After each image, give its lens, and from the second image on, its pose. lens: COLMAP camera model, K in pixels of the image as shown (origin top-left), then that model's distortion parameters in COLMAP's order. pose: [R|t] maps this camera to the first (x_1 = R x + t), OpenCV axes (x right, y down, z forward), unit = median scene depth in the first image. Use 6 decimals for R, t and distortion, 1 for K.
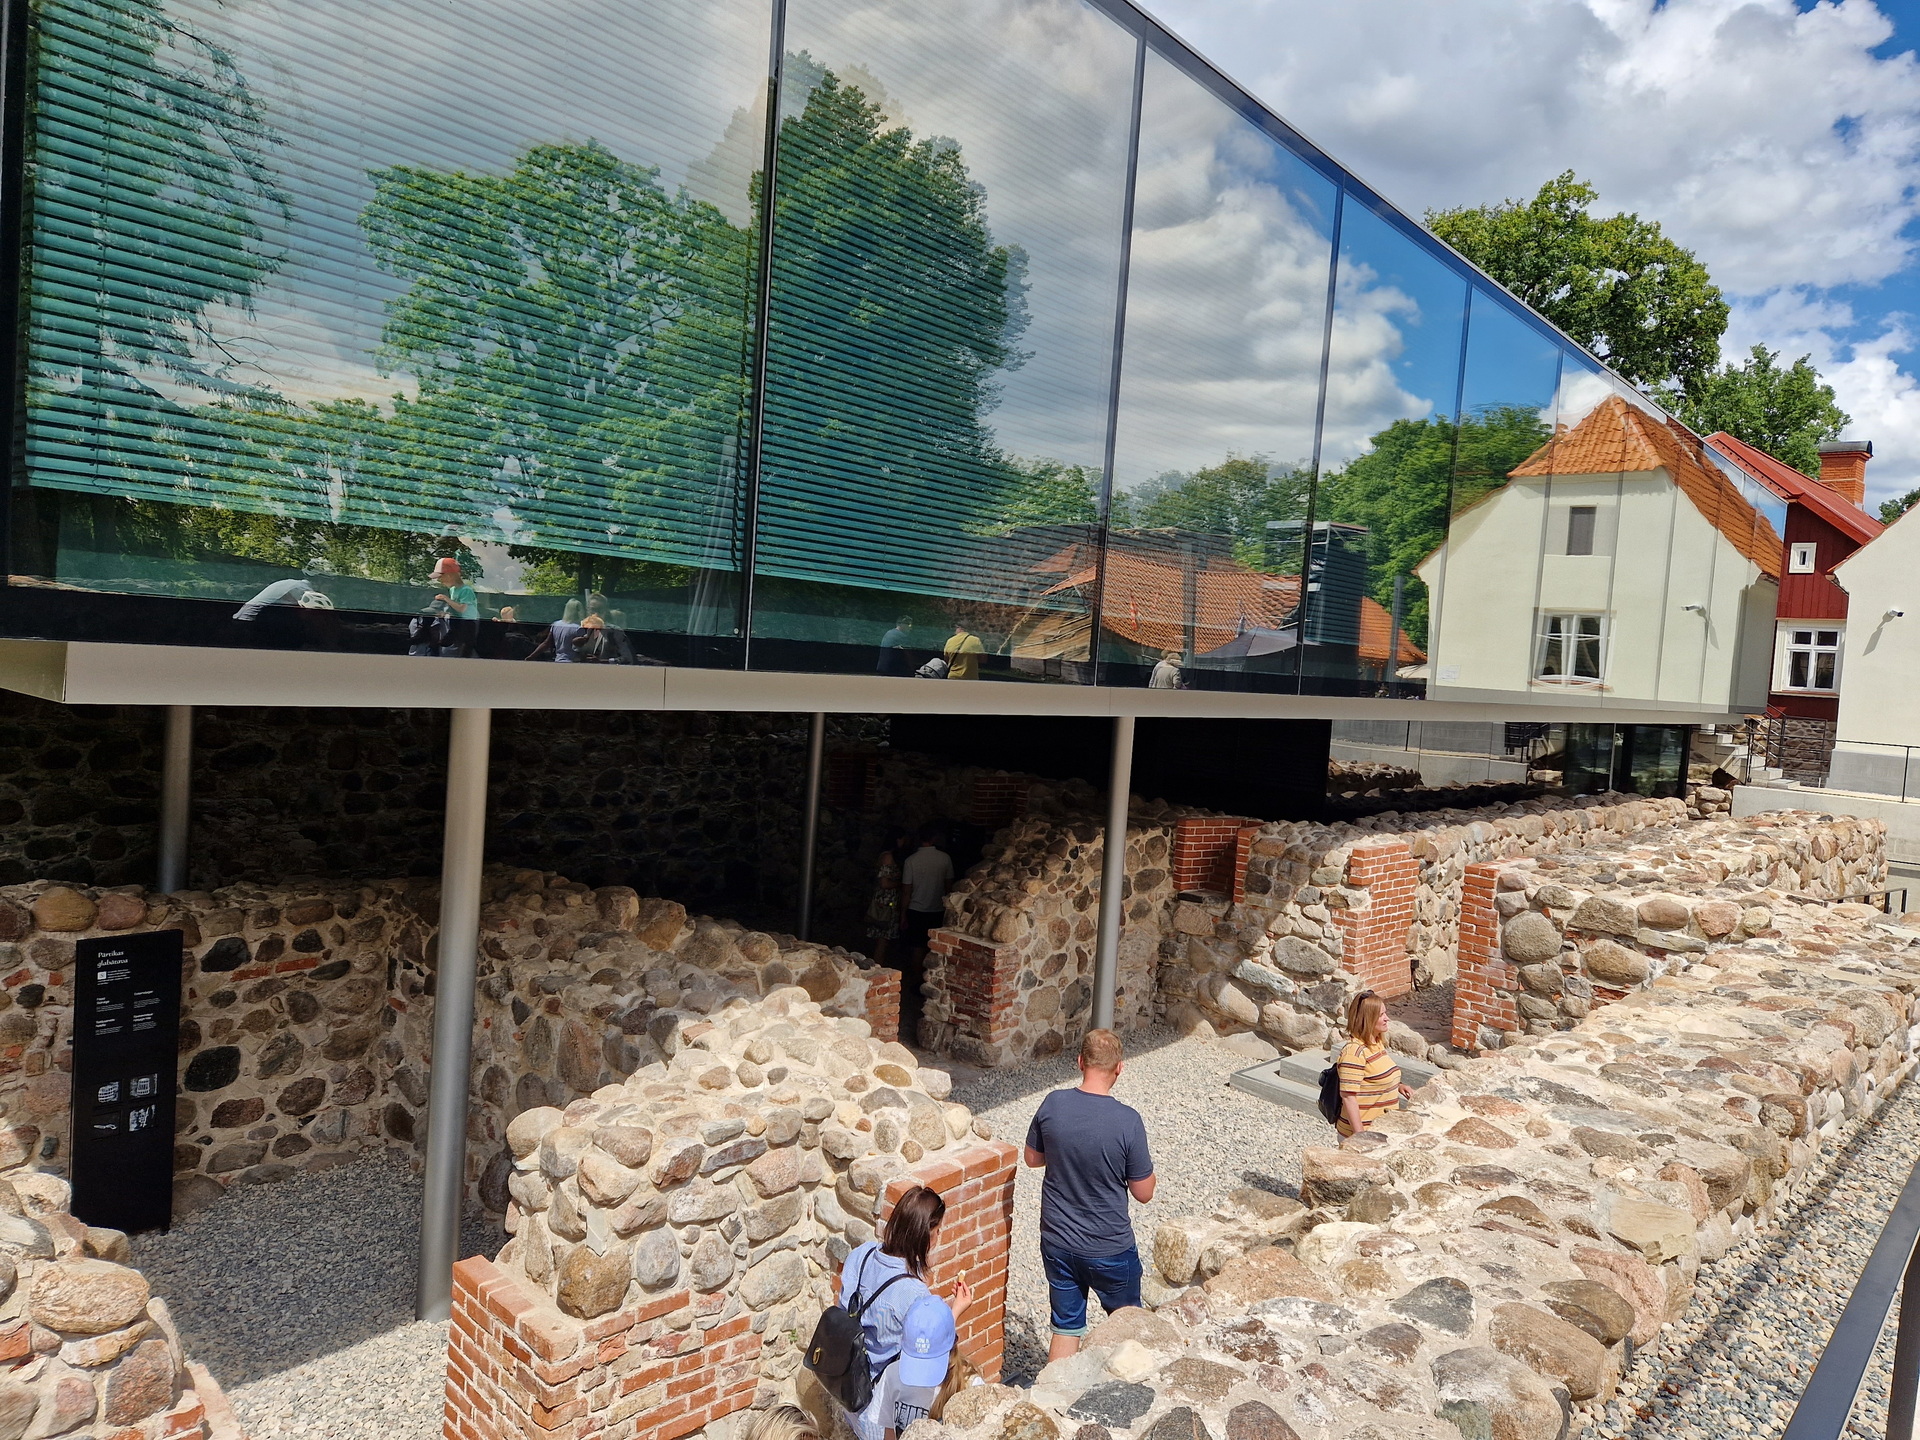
lens RADIAL K [[1285.0, 0, 963.8], [0, 1285.0, 679.9], [0, 0, 1]] dist [0.090460, -0.081829]
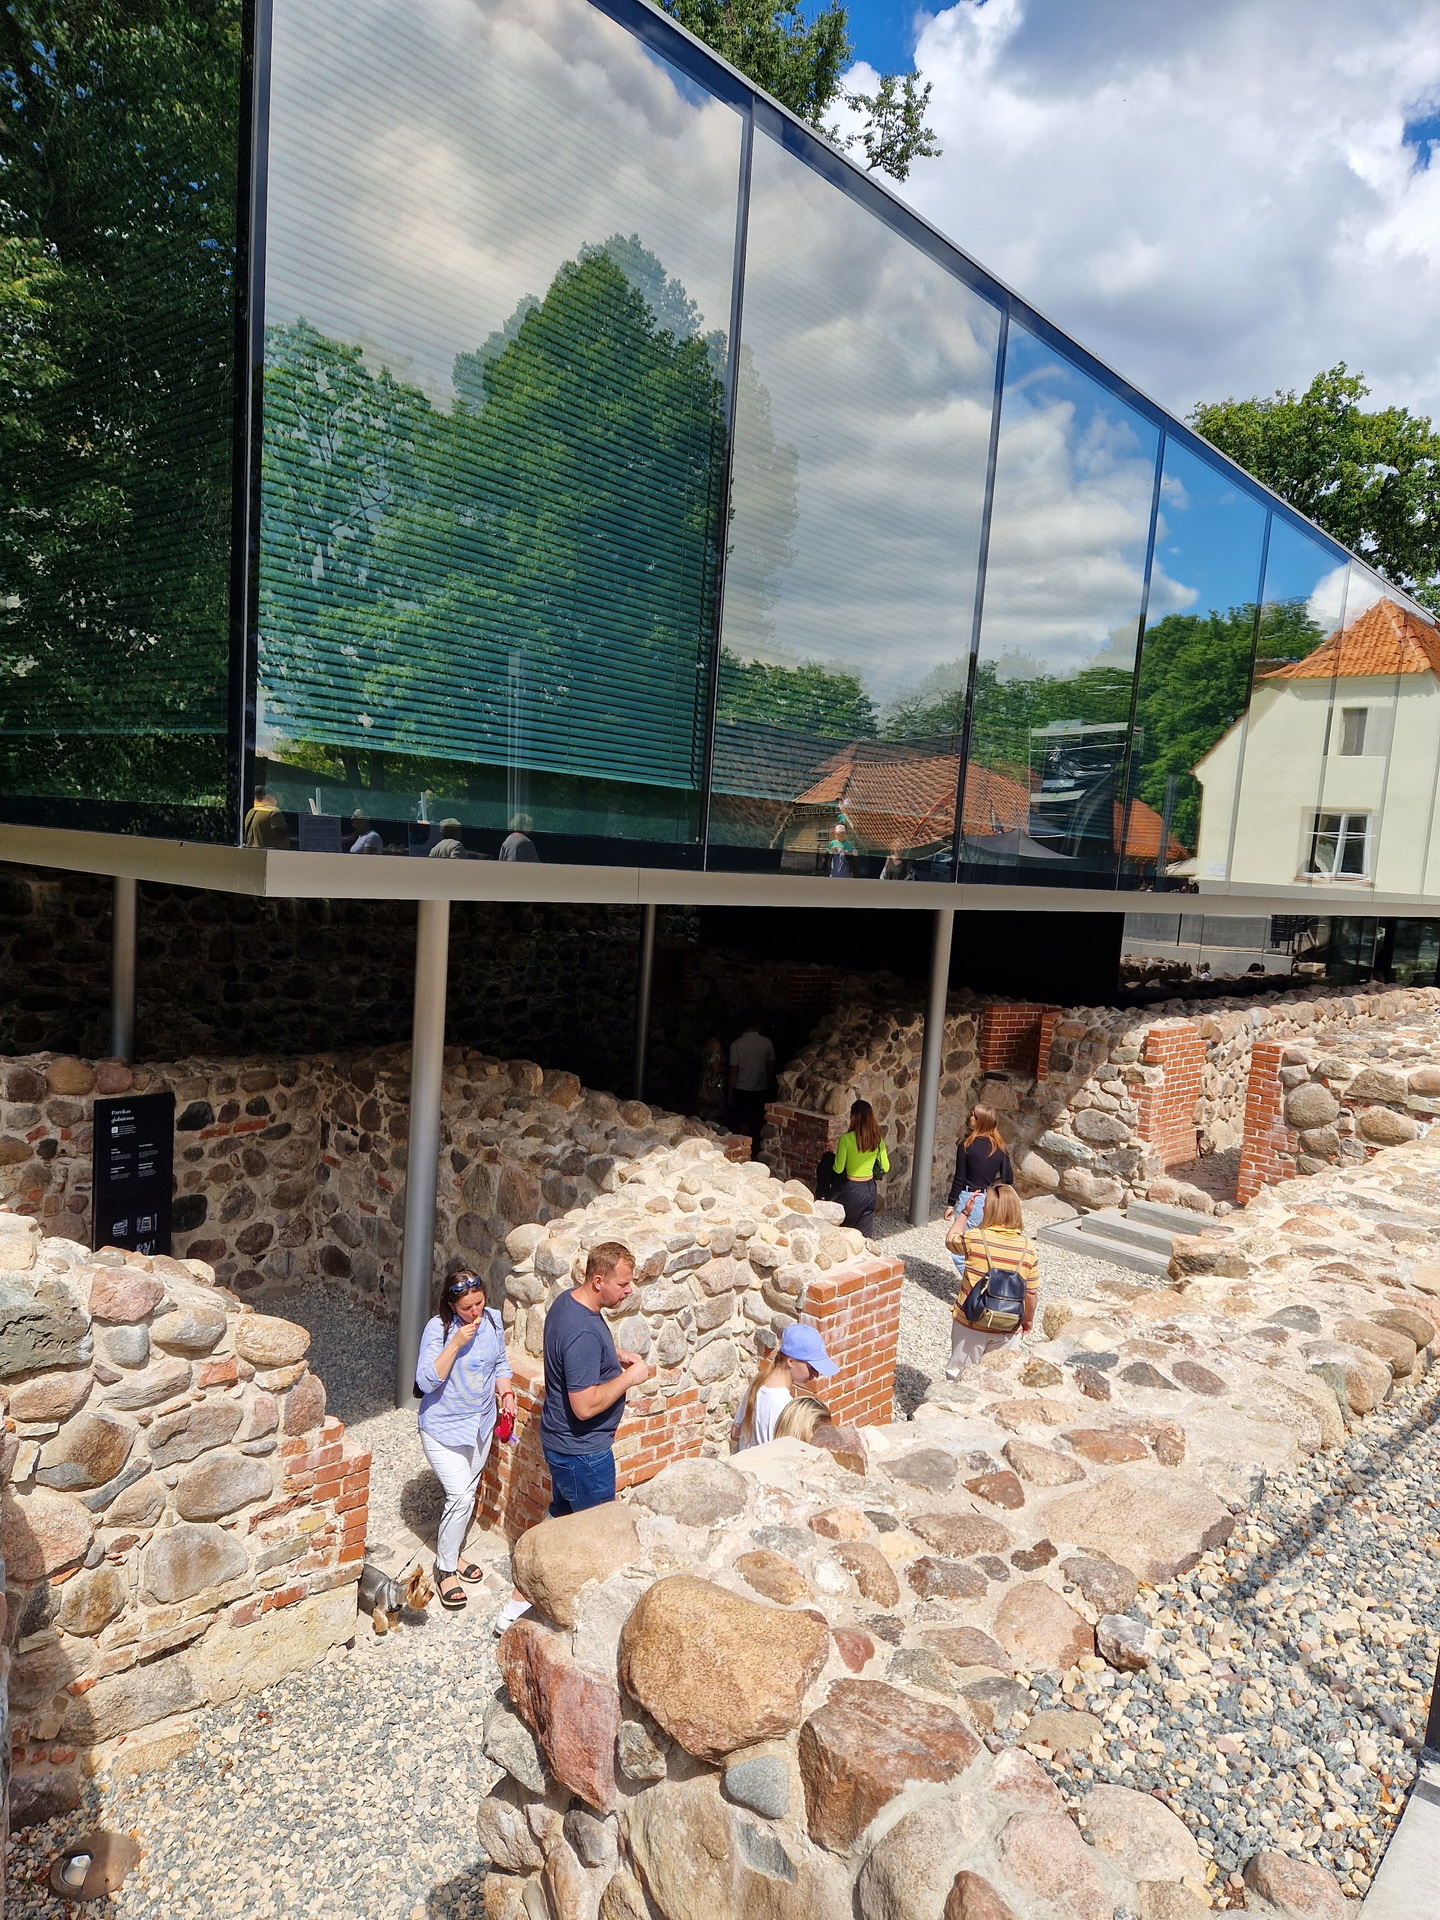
lens RADIAL K [[1285.0, 0, 720.0], [0, 1285.0, 960.0], [0, 0, 1]] dist [0.090460, -0.081829]
pose [[0.999988, -0.004034, 0.002928, -0.095506], [0.003846, 0.998094, 0.061595, 0.001585], [-0.003171, -0.061583, 0.998097, -0.137640]]
